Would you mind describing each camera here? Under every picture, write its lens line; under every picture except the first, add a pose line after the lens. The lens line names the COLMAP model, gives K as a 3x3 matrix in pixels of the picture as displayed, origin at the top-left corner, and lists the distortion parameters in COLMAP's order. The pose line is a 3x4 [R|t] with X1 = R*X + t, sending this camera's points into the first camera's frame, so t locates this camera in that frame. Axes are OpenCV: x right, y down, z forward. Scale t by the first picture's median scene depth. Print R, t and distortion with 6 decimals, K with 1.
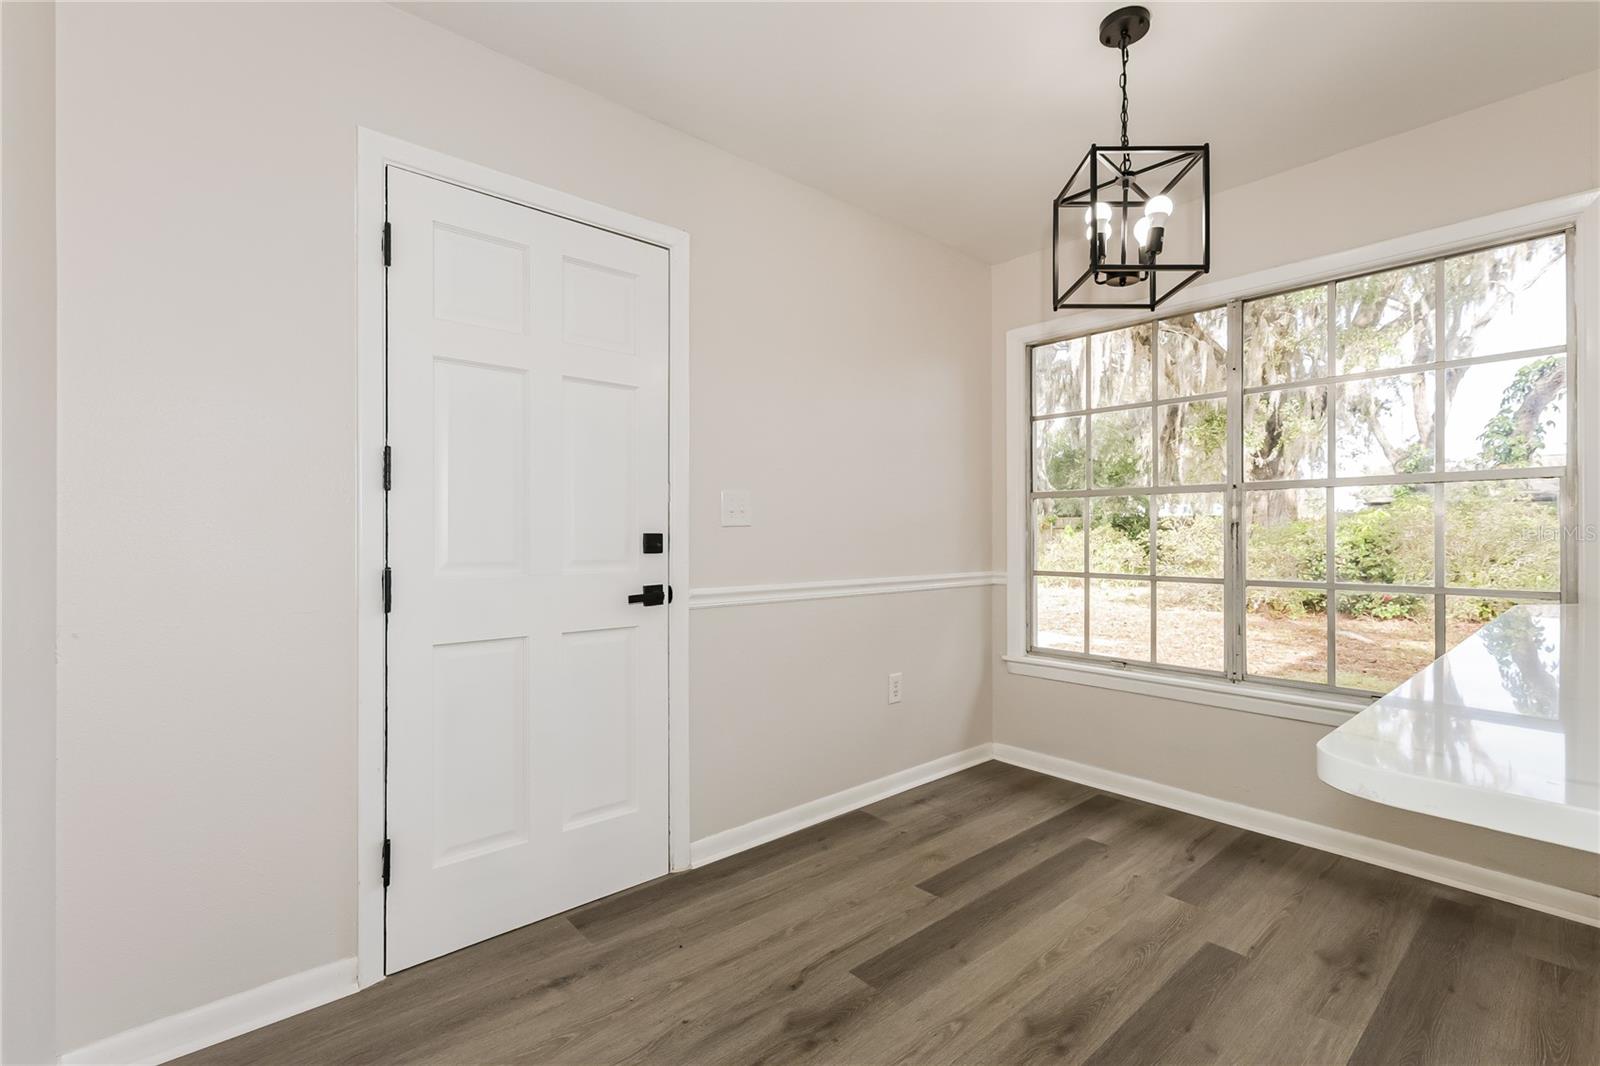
lens RADIAL K [[720.7, 0, 794.4], [0, 720.7, 536.0], [0, 0, 1]] dist [0.015740, -0.001460]
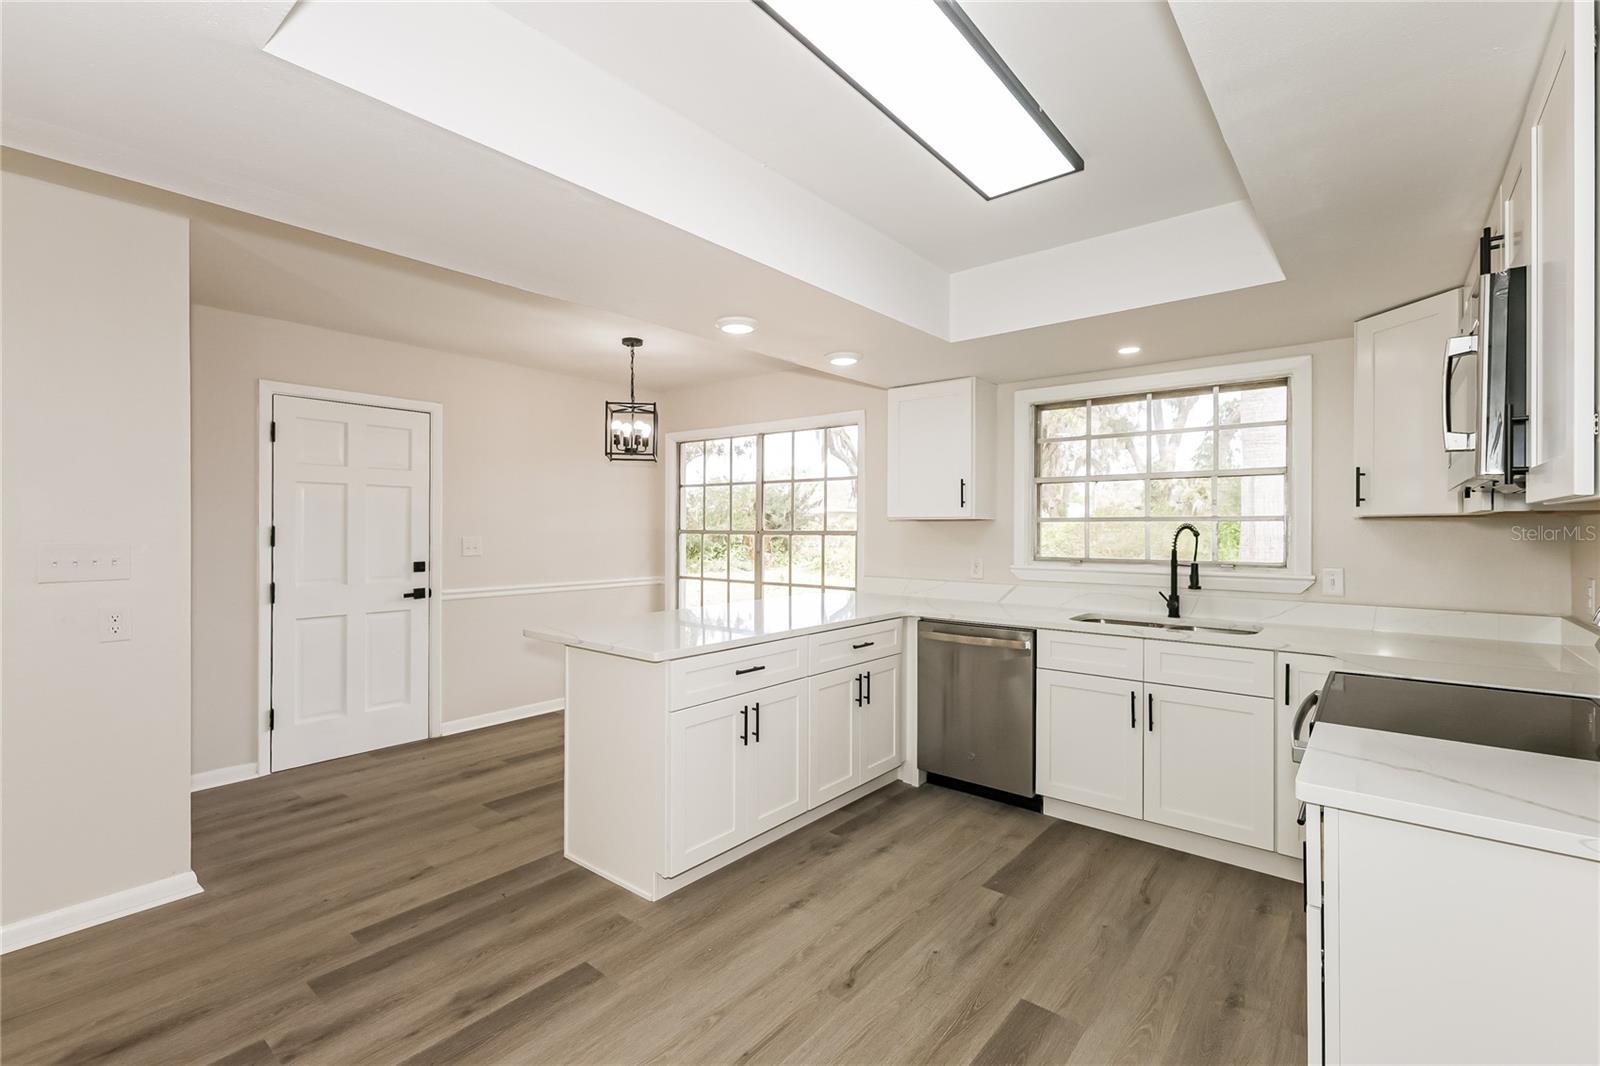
lens RADIAL K [[720.7, 0, 794.9], [0, 720.7, 529.4], [0, 0, 1]] dist [0.015740, -0.001460]
pose [[0.987328, 0.001428, 0.158687, 0.490710], [-0.001322, 0.999999, -0.000776, -0.089730], [-0.158688, 0.000556, 0.987329, -1.077024]]
